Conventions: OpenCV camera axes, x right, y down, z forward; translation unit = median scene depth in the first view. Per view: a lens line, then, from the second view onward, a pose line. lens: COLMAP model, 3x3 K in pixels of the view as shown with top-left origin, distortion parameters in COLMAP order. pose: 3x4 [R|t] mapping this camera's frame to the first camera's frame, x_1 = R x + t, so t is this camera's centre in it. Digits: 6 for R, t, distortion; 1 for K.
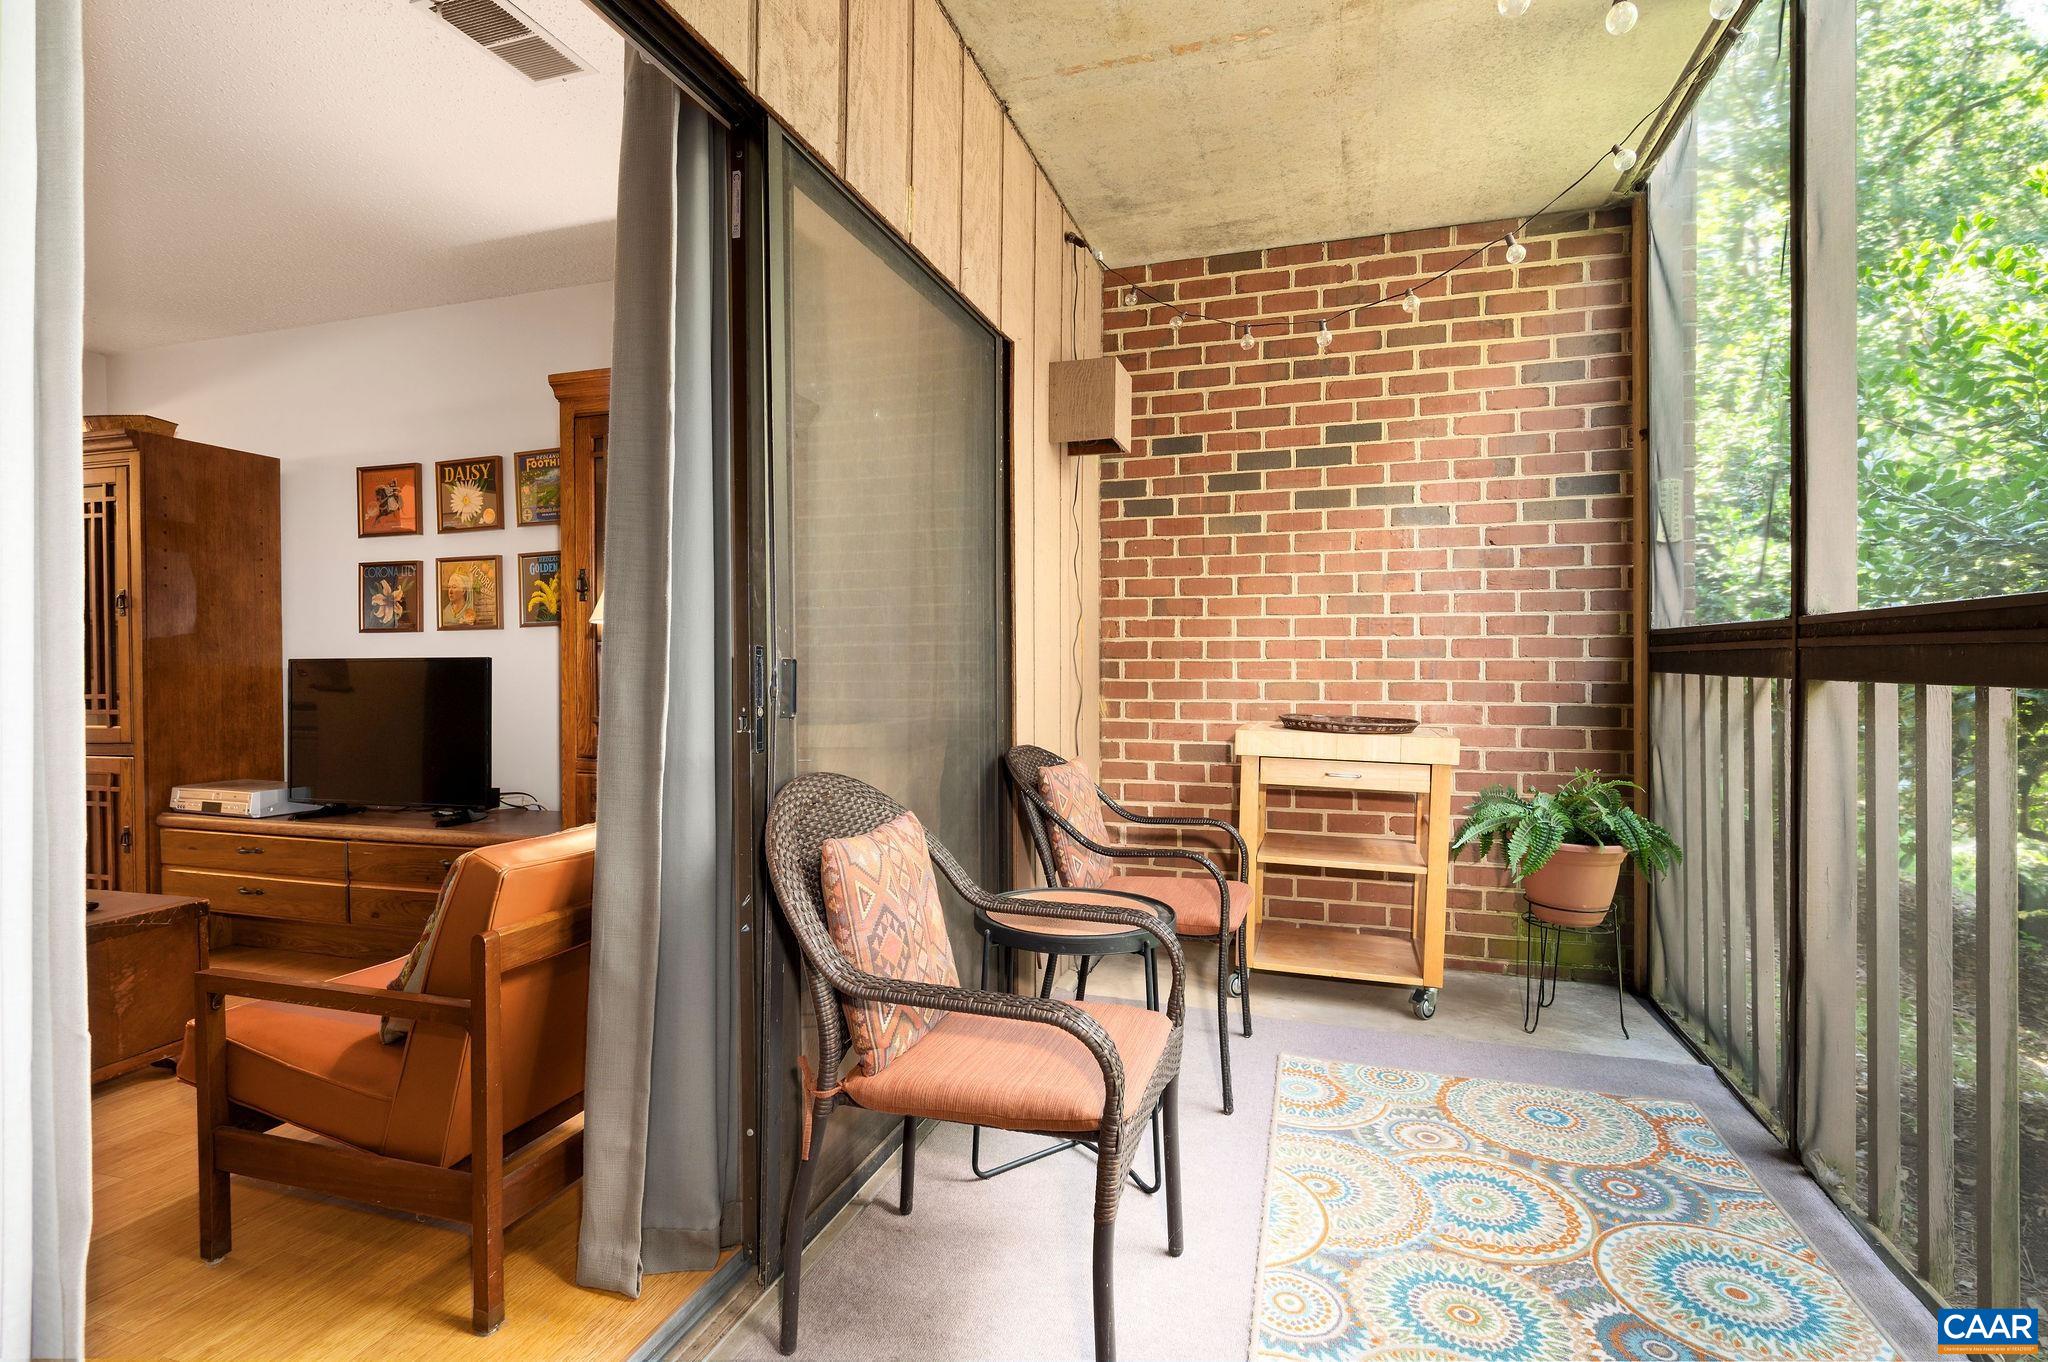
lens RADIAL K [[1020.2, 0, 1016.8], [0, 1020.2, 670.3], [0, 0, 1]] dist [0.002011, 0.000468]
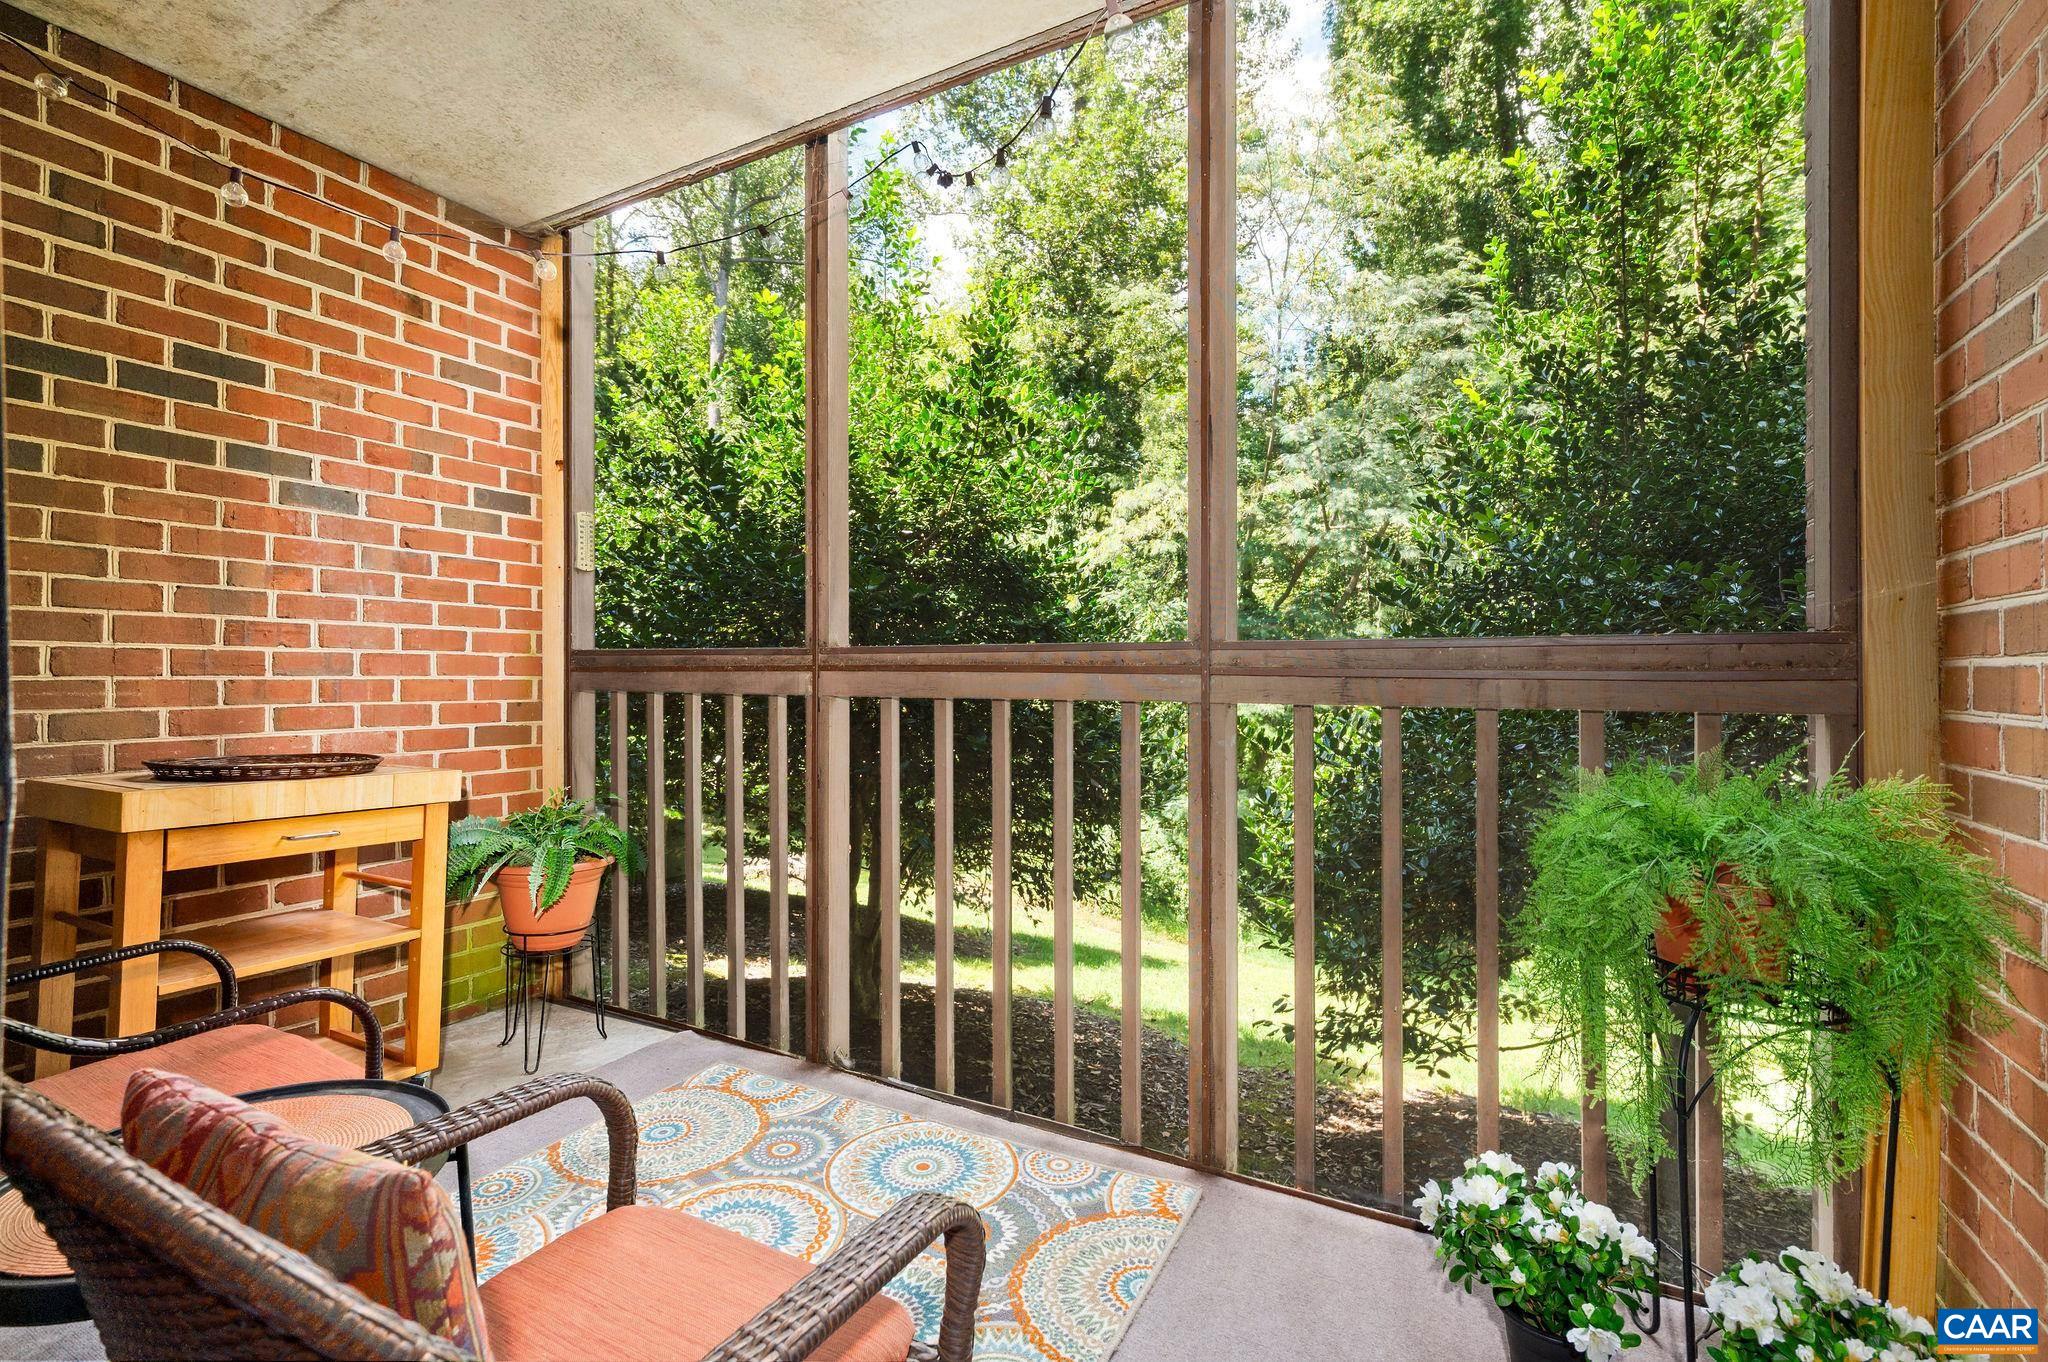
lens RADIAL K [[930.2, 0, 1021.5], [0, 930.2, 668.1], [0, 0, 1]] dist [-0.001374, 0.000081]
pose [[0.169236, 0.009994, 0.985525, -0.229682], [0.003737, 0.999935, -0.010782, -0.008219], [-0.985568, 0.005508, 0.169188, 0.338026]]
